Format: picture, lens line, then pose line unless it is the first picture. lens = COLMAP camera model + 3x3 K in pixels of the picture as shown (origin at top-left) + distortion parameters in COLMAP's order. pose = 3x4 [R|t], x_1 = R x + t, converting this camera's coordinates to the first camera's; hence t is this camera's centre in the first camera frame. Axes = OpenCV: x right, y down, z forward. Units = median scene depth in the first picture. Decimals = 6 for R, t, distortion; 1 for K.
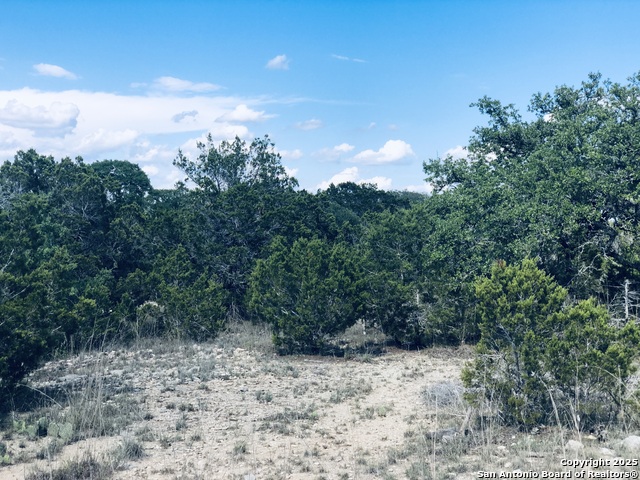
lens RADIAL K [[978.2, 0, 320.0], [0, 978.2, 240.0], [0, 0, 1]] dist [0.059099, -0.017859]
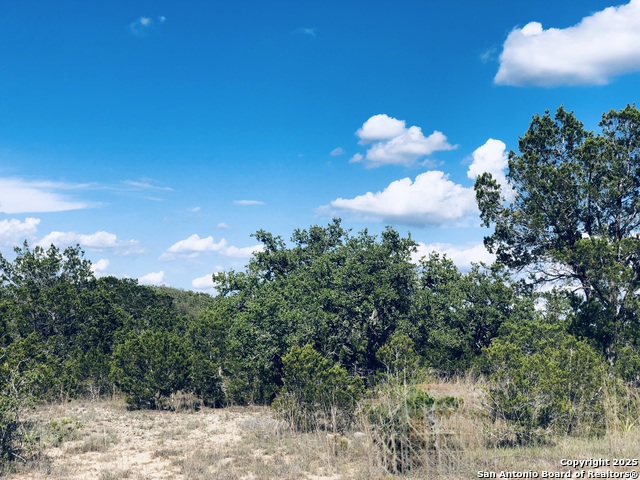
lens RADIAL K [[978.2, 0, 320.0], [0, 978.2, 240.0], [0, 0, 1]] dist [0.059099, -0.017859]
pose [[0.964741, 0.043357, 0.259606, -0.146309], [-0.018817, 0.995177, -0.096276, 0.000293], [-0.262528, 0.087996, 0.960904, -0.467221]]
